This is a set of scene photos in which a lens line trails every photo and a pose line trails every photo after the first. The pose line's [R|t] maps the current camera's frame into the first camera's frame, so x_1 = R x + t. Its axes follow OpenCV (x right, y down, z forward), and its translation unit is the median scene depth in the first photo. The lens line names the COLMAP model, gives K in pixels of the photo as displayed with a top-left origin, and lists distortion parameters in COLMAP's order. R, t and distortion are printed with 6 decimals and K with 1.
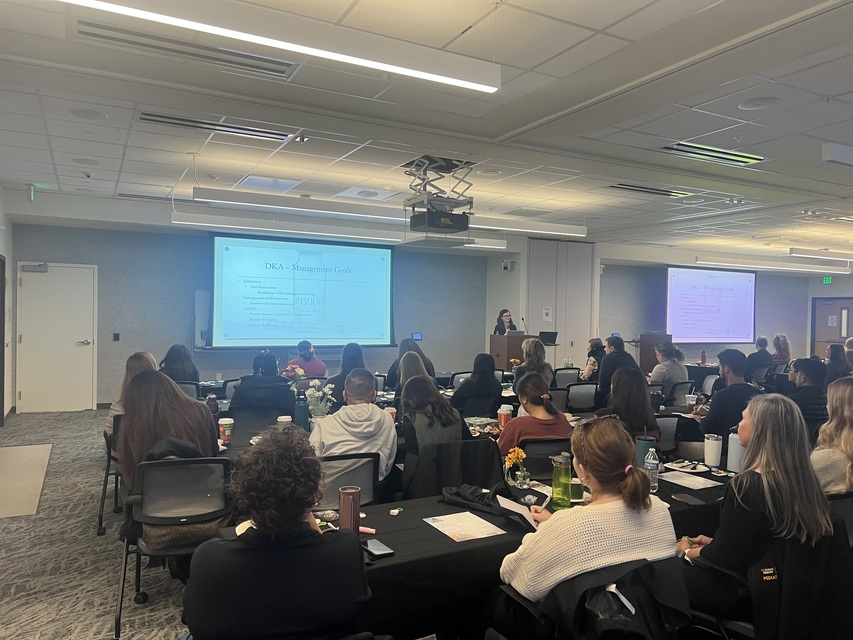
lens RADIAL K [[638.6, 0, 428.1], [0, 638.6, 338.3], [0, 0, 1]] dist [0.046561, -0.043932]
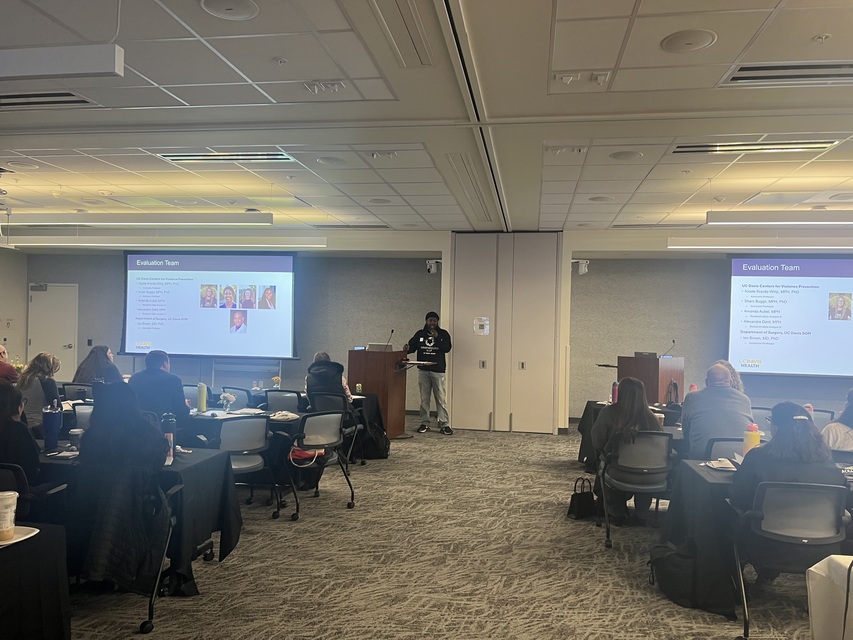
lens RADIAL K [[638.6, 0, 429.8], [0, 638.6, 324.3], [0, 0, 1]] dist [0.046561, -0.043932]
pose [[0.796955, 0.001699, -0.604037, 0.766908], [-0.032928, 0.998631, -0.040636, -0.007902], [0.603141, 0.052275, 0.795920, 0.424674]]
